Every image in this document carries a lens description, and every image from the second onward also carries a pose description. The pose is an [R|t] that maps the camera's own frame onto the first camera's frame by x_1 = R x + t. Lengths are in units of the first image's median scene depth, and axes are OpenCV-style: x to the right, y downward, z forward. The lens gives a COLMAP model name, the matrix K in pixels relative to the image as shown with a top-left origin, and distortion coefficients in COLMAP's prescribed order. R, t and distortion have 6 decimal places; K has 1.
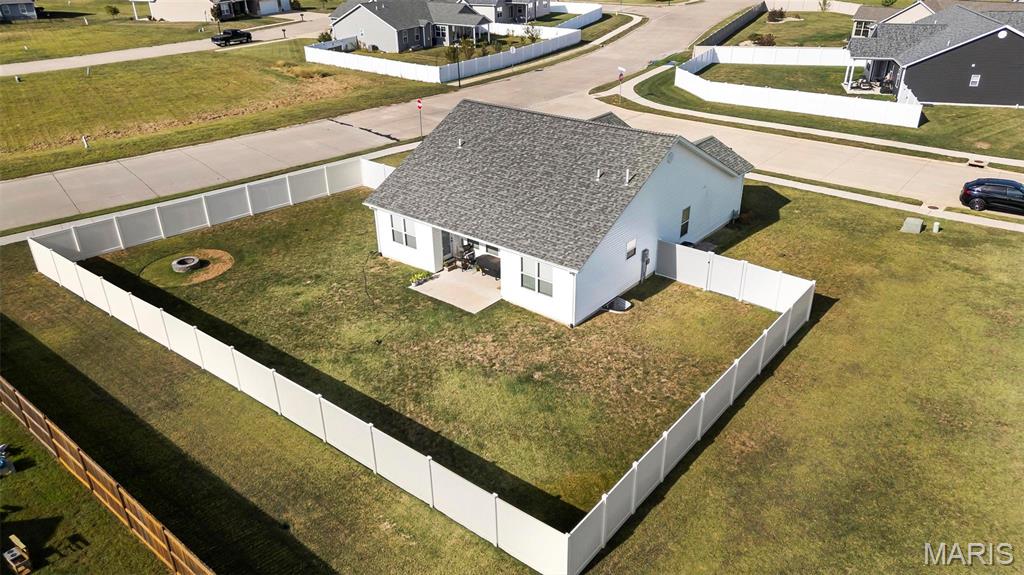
lens RADIAL K [[723.4, 0, 508.6], [0, 723.4, 288.6], [0, 0, 1]] dist [0.069451, -0.064912]
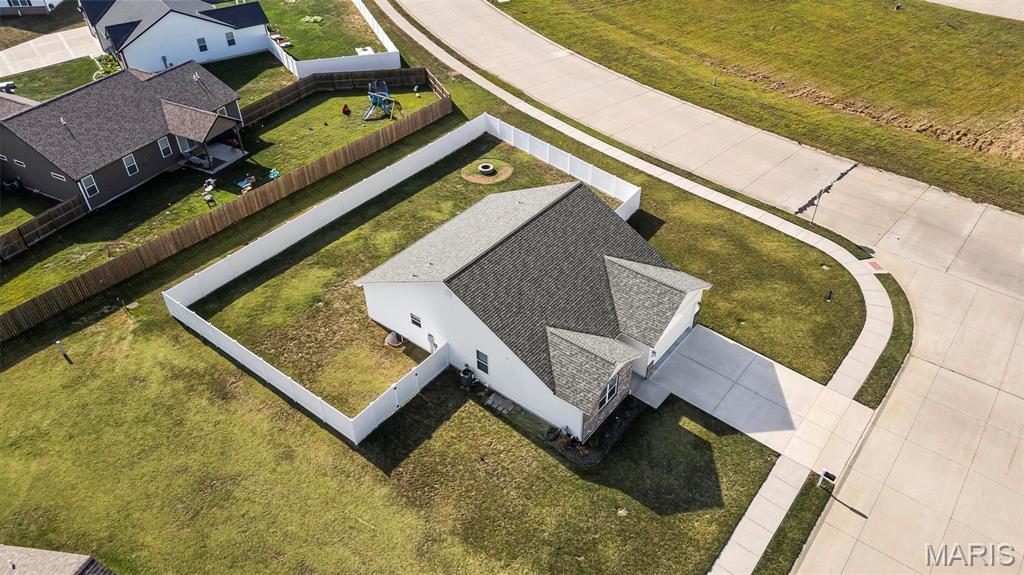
lens RADIAL K [[723.4, 0, 508.6], [0, 723.4, 288.6], [0, 0, 1]] dist [0.069451, -0.064912]
pose [[0.017322, 0.634400, -0.772811, 1.114684], [-0.442015, 0.698154, 0.563208, -0.879989], [0.896840, 0.331839, 0.292508, 0.730958]]
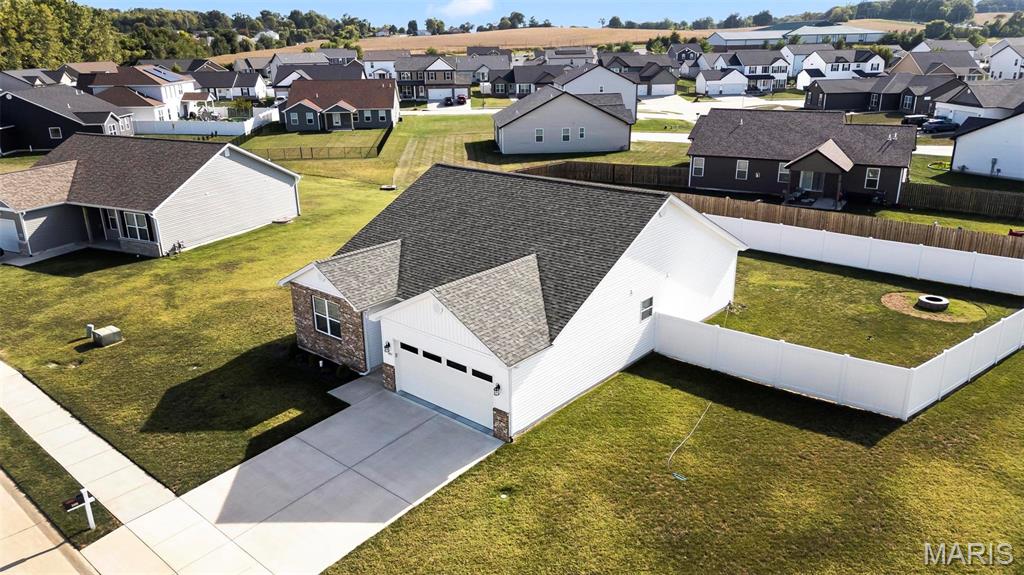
lens RADIAL K [[723.4, 0, 508.6], [0, 723.4, 288.6], [0, 0, 1]] dist [0.069451, -0.064912]
pose [[-0.999181, 0.018722, 0.035877, 0.085650], [0.038787, 0.695921, 0.717070, -0.839308], [-0.011543, 0.717874, -0.696077, 1.847494]]
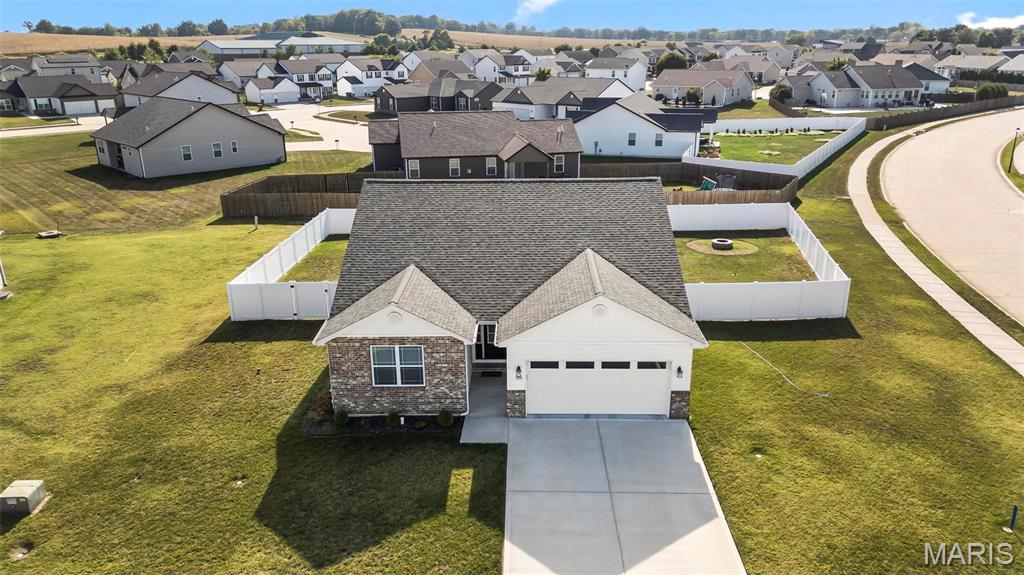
lens RADIAL K [[723.4, 0, 508.6], [0, 723.4, 288.6], [0, 0, 1]] dist [0.069451, -0.064912]
pose [[-0.784293, 0.220205, -0.579995, 0.665909], [-0.262307, 0.729508, 0.631674, -0.752524], [0.562209, 0.647555, -0.514387, 1.659088]]
